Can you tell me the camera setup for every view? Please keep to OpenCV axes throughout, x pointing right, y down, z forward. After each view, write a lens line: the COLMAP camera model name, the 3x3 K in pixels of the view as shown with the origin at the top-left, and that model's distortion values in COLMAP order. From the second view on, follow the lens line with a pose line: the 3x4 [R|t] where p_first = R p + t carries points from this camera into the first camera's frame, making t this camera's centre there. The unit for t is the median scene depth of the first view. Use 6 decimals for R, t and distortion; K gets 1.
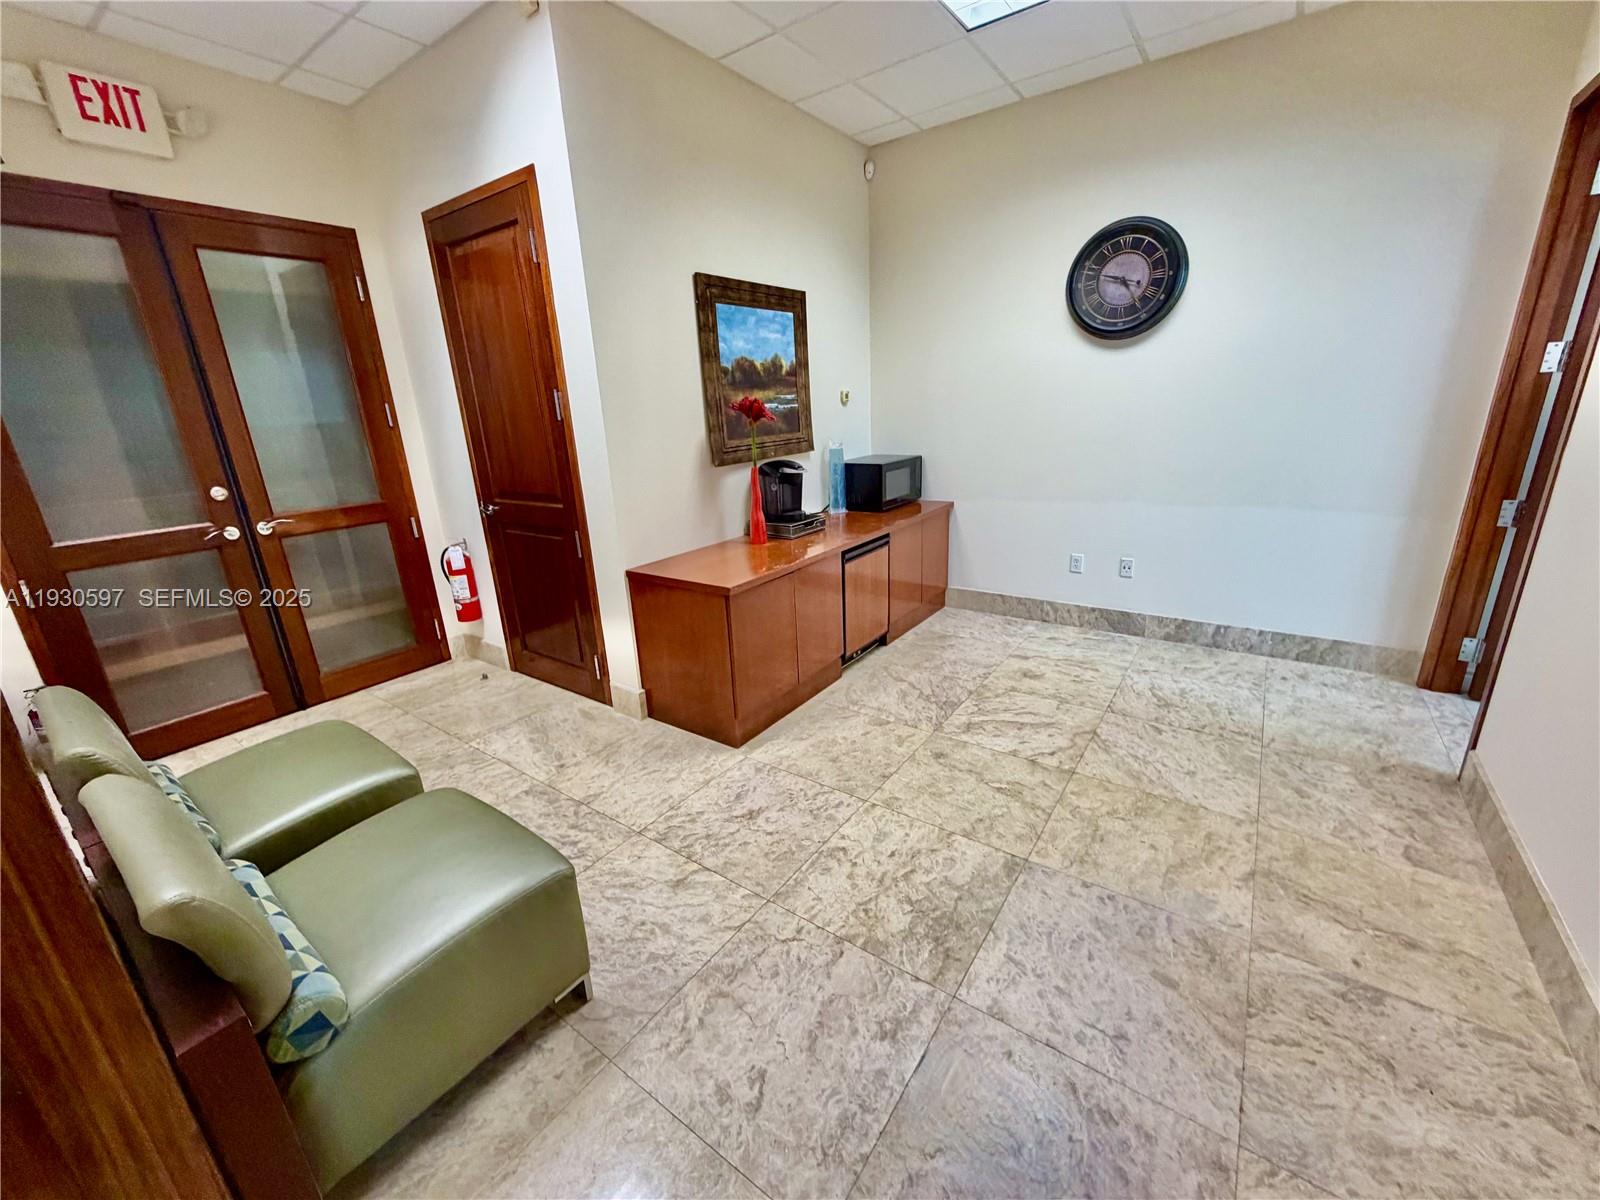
lens RADIAL K [[637.4, 0, 797.6], [0, 637.4, 599.7], [0, 0, 1]] dist [-0.000414, 0.000163]
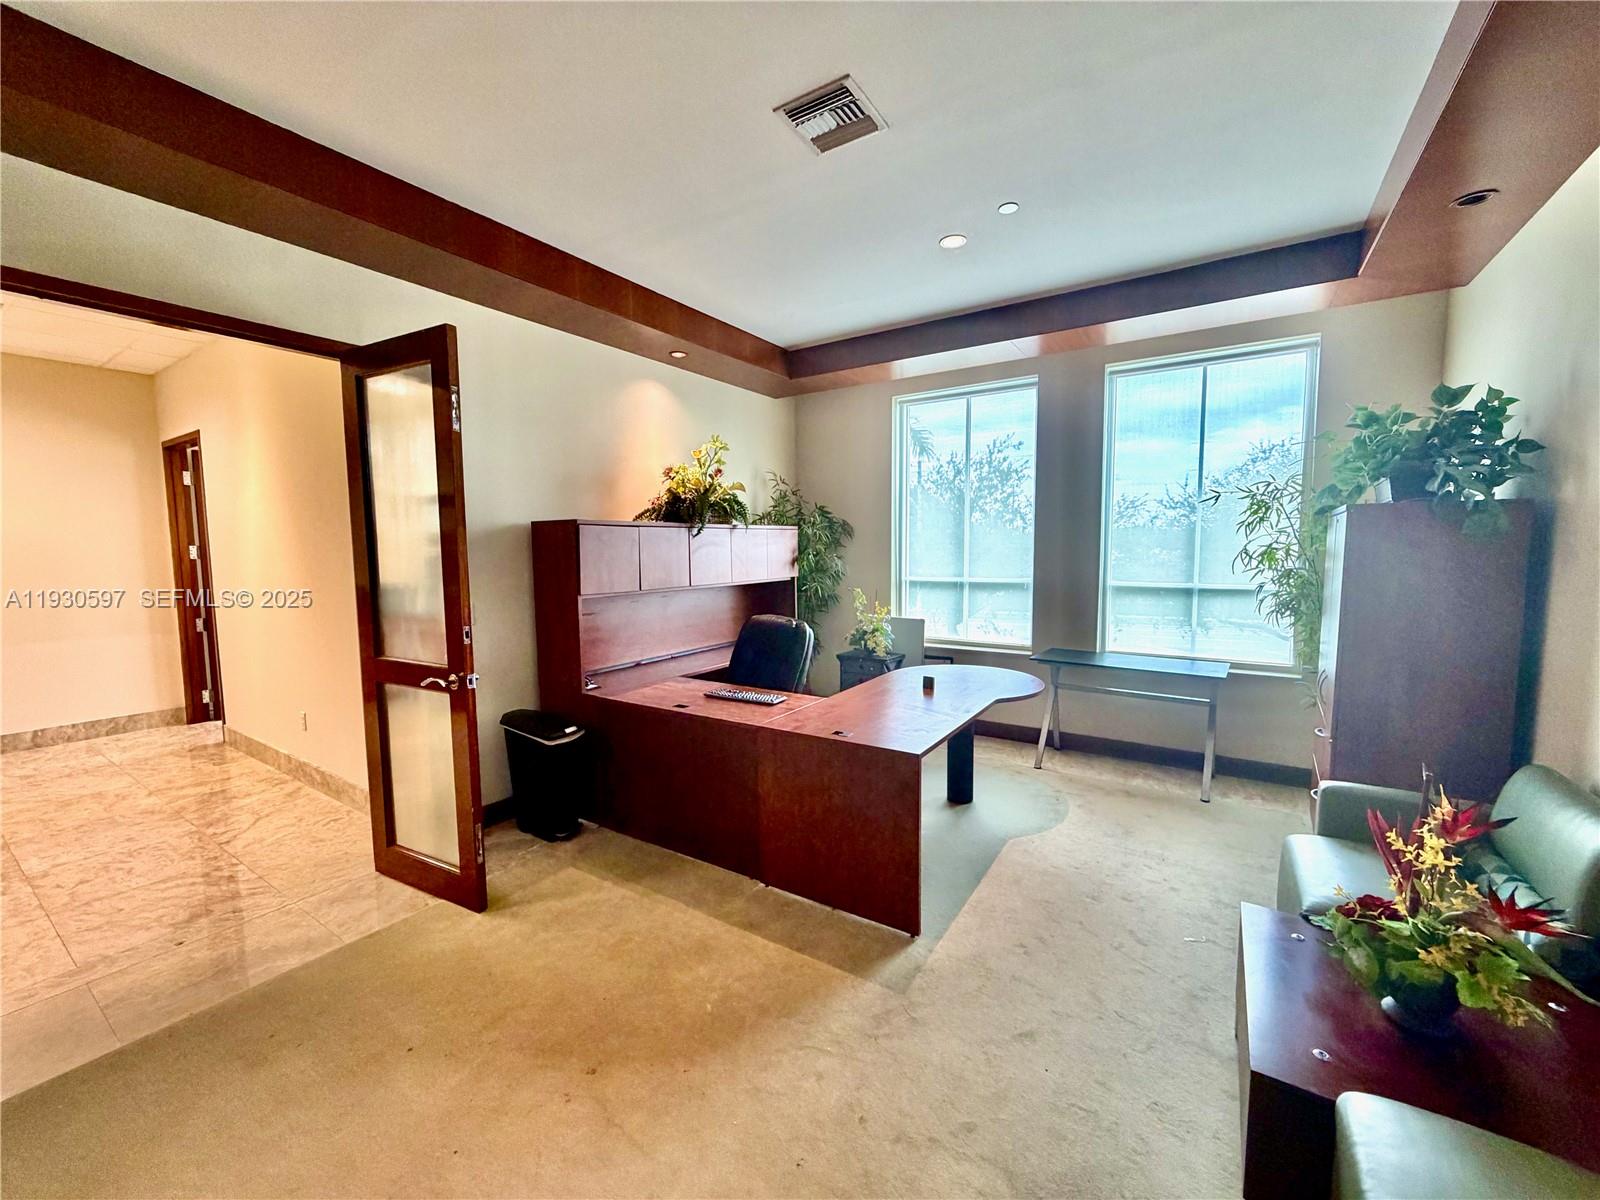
lens RADIAL K [[636.1, 0, 797.6], [0, 636.1, 599.9], [0, 0, 1]] dist [-0.000666, -0.000036]
pose [[-0.036773, -0.037775, 0.998609, -1.039863], [0.306756, 0.950614, 0.047256, 0.295459], [-0.951078, 0.308067, -0.023370, -0.839789]]
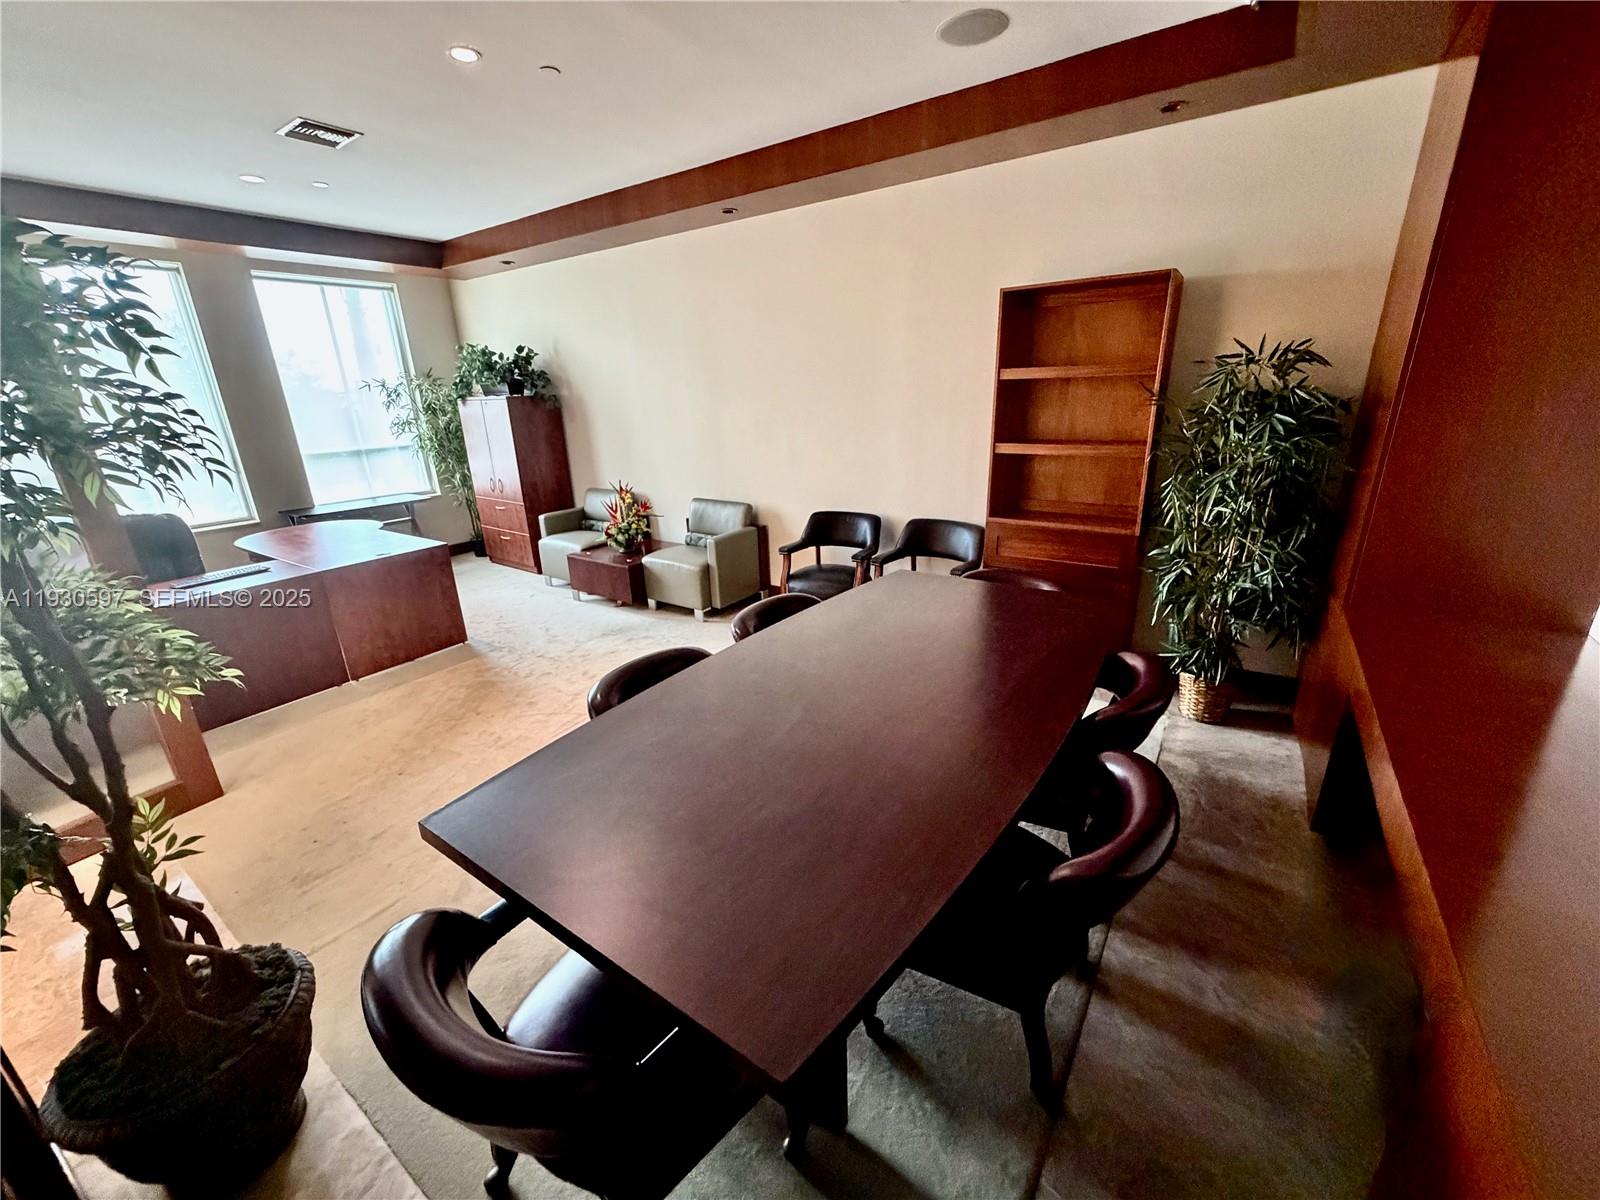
lens RADIAL K [[637.4, 0, 797.6], [0, 637.4, 599.7], [0, 0, 1]] dist [-0.000414, 0.000163]
pose [[-0.996485, 0.083626, 0.004948, -1.047159], [0.070545, 0.805817, 0.587947, -0.196107], [0.045181, 0.586230, -0.808884, 0.527578]]
